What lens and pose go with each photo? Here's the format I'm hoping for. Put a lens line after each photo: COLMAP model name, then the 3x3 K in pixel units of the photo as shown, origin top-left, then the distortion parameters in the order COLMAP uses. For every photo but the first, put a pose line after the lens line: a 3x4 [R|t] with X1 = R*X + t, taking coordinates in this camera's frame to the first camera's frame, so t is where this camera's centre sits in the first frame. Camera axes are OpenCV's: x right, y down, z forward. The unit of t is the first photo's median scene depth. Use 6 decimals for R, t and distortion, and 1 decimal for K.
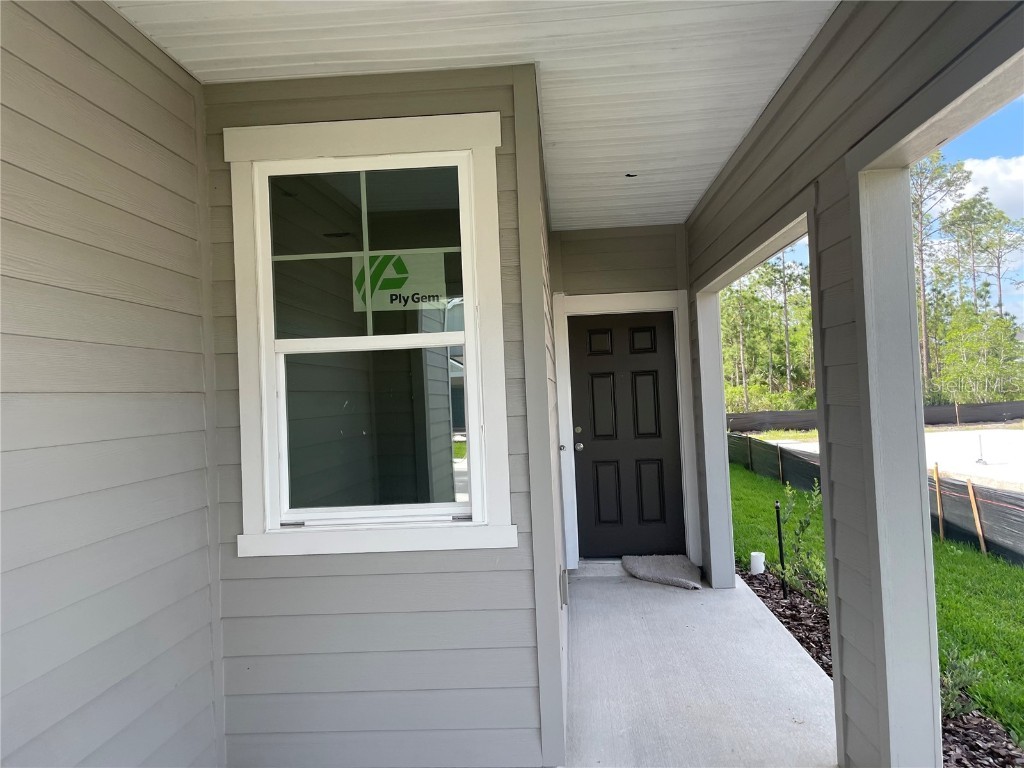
lens RADIAL K [[767.7, 0, 512.0], [0, 767.7, 384.0], [0, 0, 1]] dist [0.005378, -0.005022]
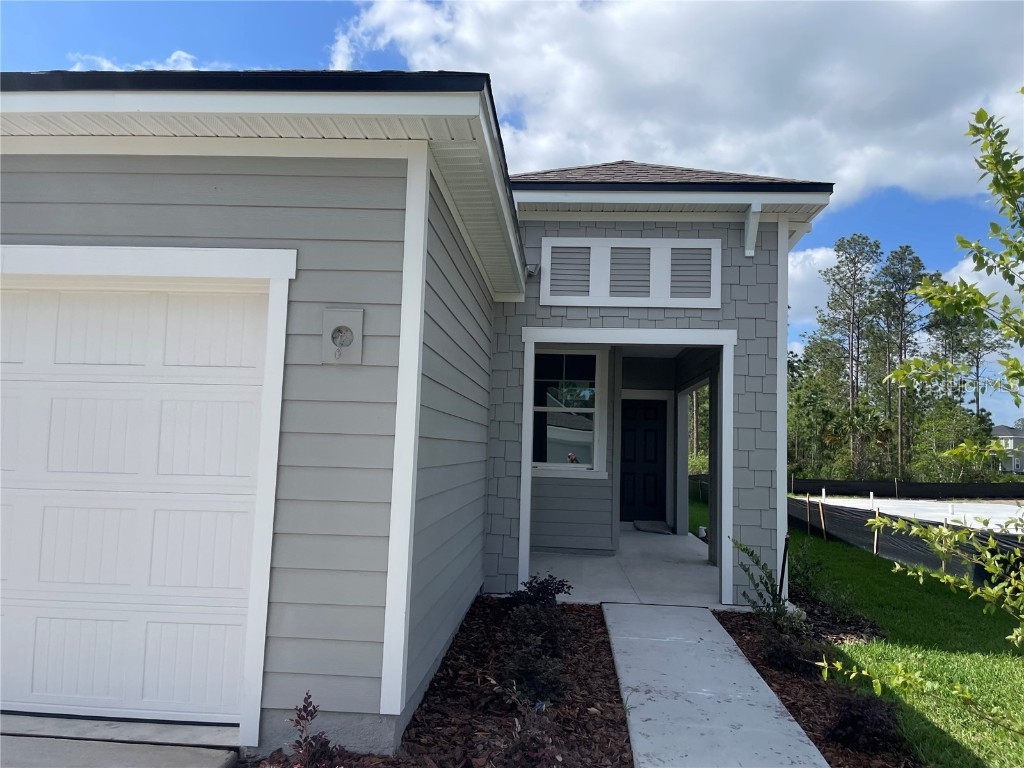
lens RADIAL K [[767.7, 0, 512.0], [0, 767.7, 384.0], [0, 0, 1]] dist [0.005378, -0.005022]
pose [[0.997169, 0.074935, -0.006182, -0.018254], [-0.075188, 0.994334, -0.075143, 0.004365], [0.000516, 0.075395, 0.997154, -0.099702]]
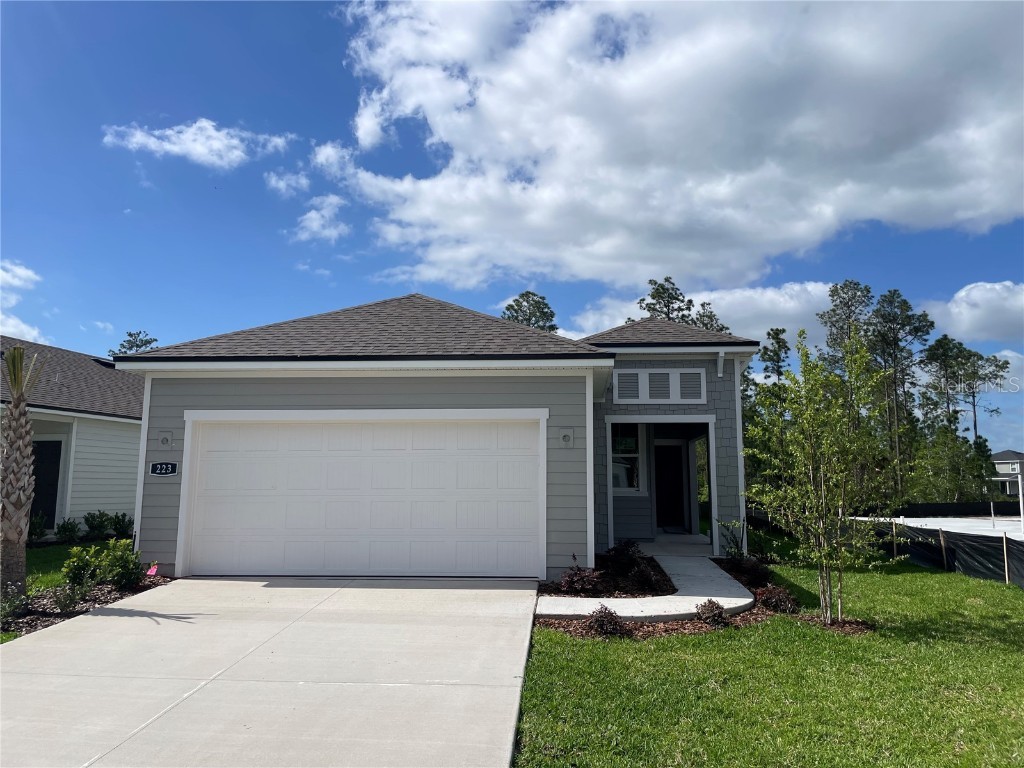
lens RADIAL K [[766.5, 0, 507.4], [0, 766.5, 370.4], [0, 0, 1]] dist [0.004394, -0.002619]
pose [[0.998440, 0.044794, -0.033332, -0.038784], [-0.049026, 0.989014, -0.139456, 0.006544], [0.026719, 0.140872, 0.989667, -0.205350]]
